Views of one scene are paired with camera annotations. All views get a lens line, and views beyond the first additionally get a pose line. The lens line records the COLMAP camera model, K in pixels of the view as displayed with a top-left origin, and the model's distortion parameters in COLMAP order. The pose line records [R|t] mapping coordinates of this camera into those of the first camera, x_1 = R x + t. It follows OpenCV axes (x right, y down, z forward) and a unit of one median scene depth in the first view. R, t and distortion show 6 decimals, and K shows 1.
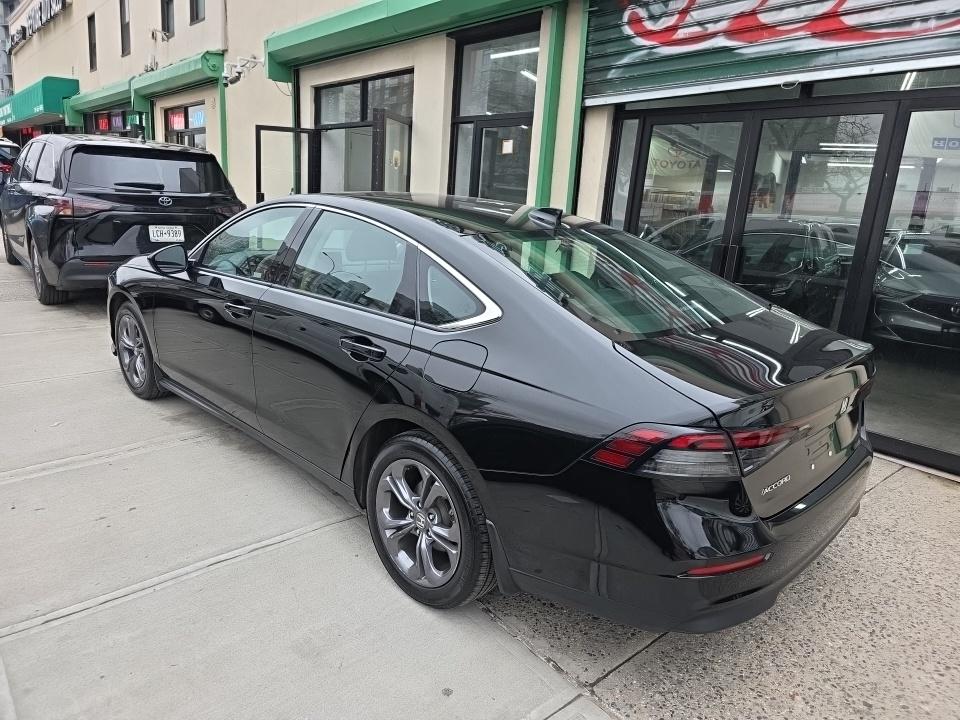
lens RADIAL K [[639.2, 0, 475.9], [0, 639.2, 361.2], [0, 0, 1]] dist [0.022909, -0.023738]
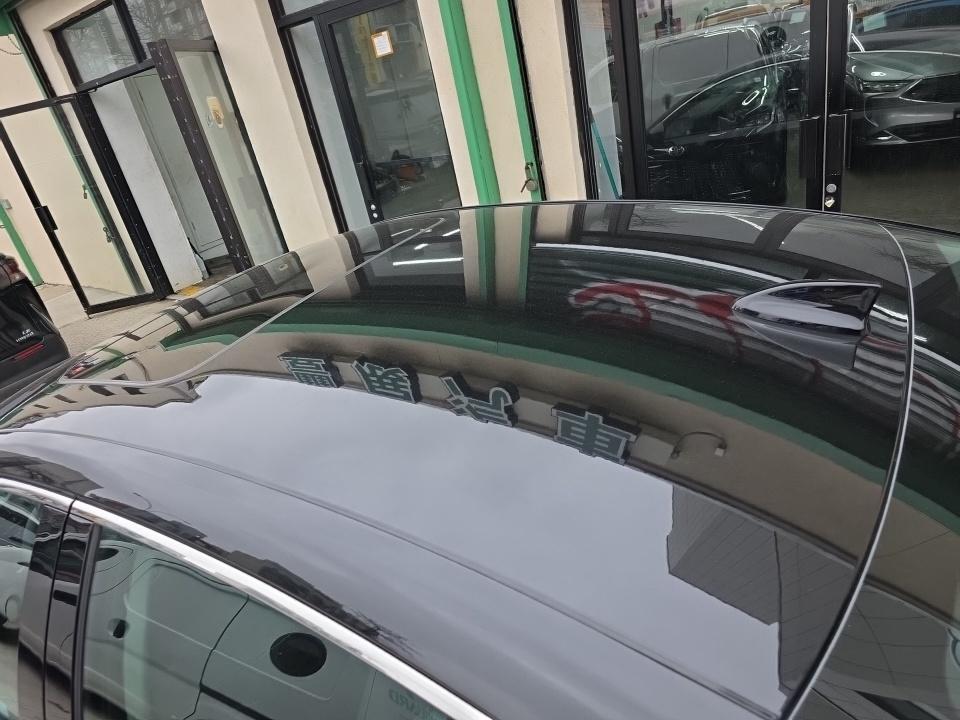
lens RADIAL K [[639.2, 0, 479.5], [0, 639.2, 356.9], [0, 0, 1]] dist [0.022909, -0.023738]
pose [[0.933407, -0.342125, 0.108171, -0.026564], [0.318071, 0.928447, 0.191876, -0.108475], [-0.166077, -0.144692, 0.975440, 0.251285]]
